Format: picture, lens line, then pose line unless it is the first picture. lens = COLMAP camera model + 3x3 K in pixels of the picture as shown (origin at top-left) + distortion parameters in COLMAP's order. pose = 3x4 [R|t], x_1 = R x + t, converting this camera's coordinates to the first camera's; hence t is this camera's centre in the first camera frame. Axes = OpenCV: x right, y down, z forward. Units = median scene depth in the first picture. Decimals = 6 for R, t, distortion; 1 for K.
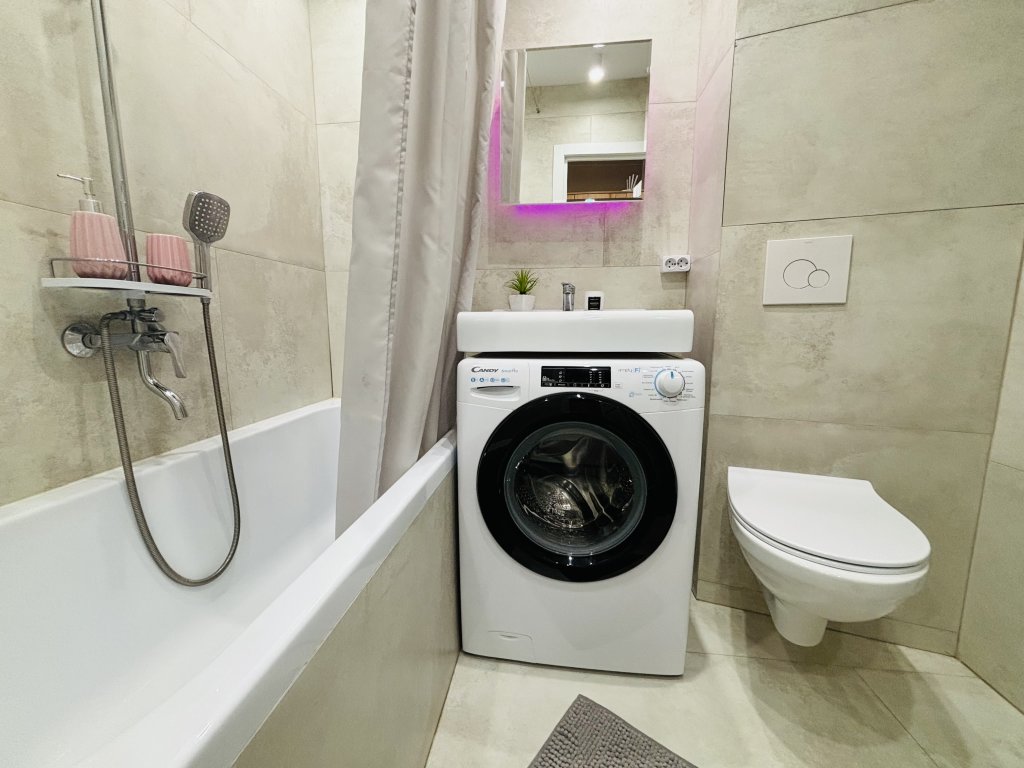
lens RADIAL K [[412.8, 0, 508.7], [0, 412.8, 380.5], [0, 0, 1]] dist [-0.005186, 0.001694]
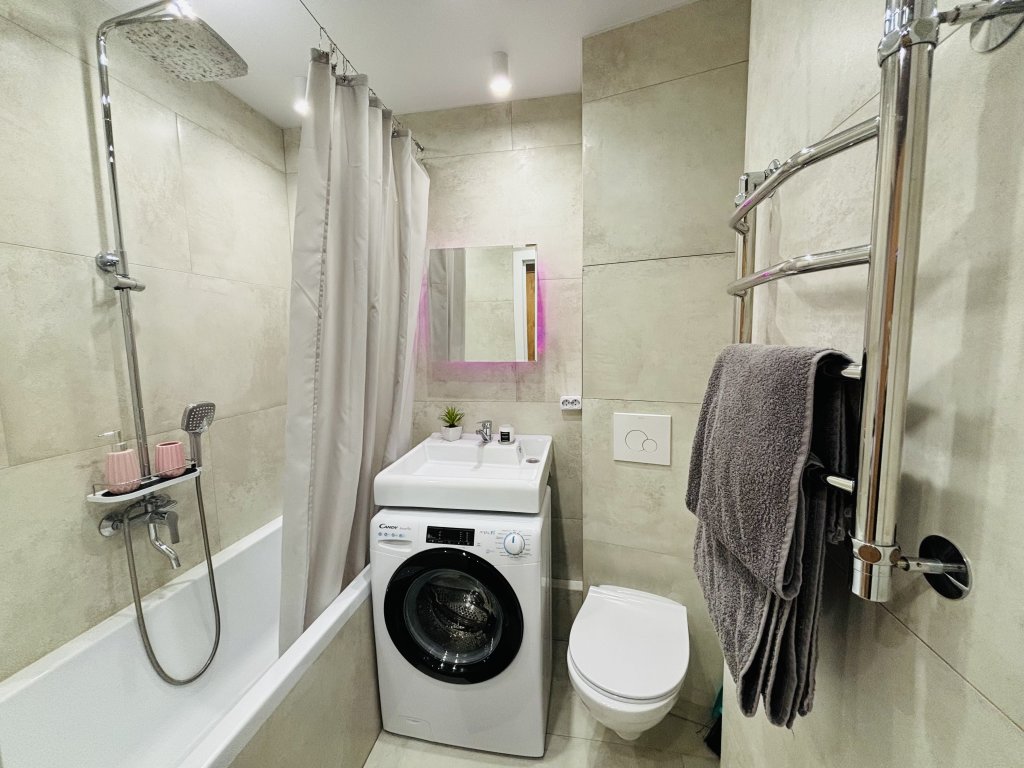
lens RADIAL K [[412.8, 0, 510.2], [0, 412.8, 378.7], [0, 0, 1]] dist [-0.005186, 0.001694]
pose [[0.998556, -0.012840, -0.052165, 0.432024], [0.010917, 0.999256, -0.036981, -0.470929], [0.052601, 0.036358, 0.997954, -0.381511]]
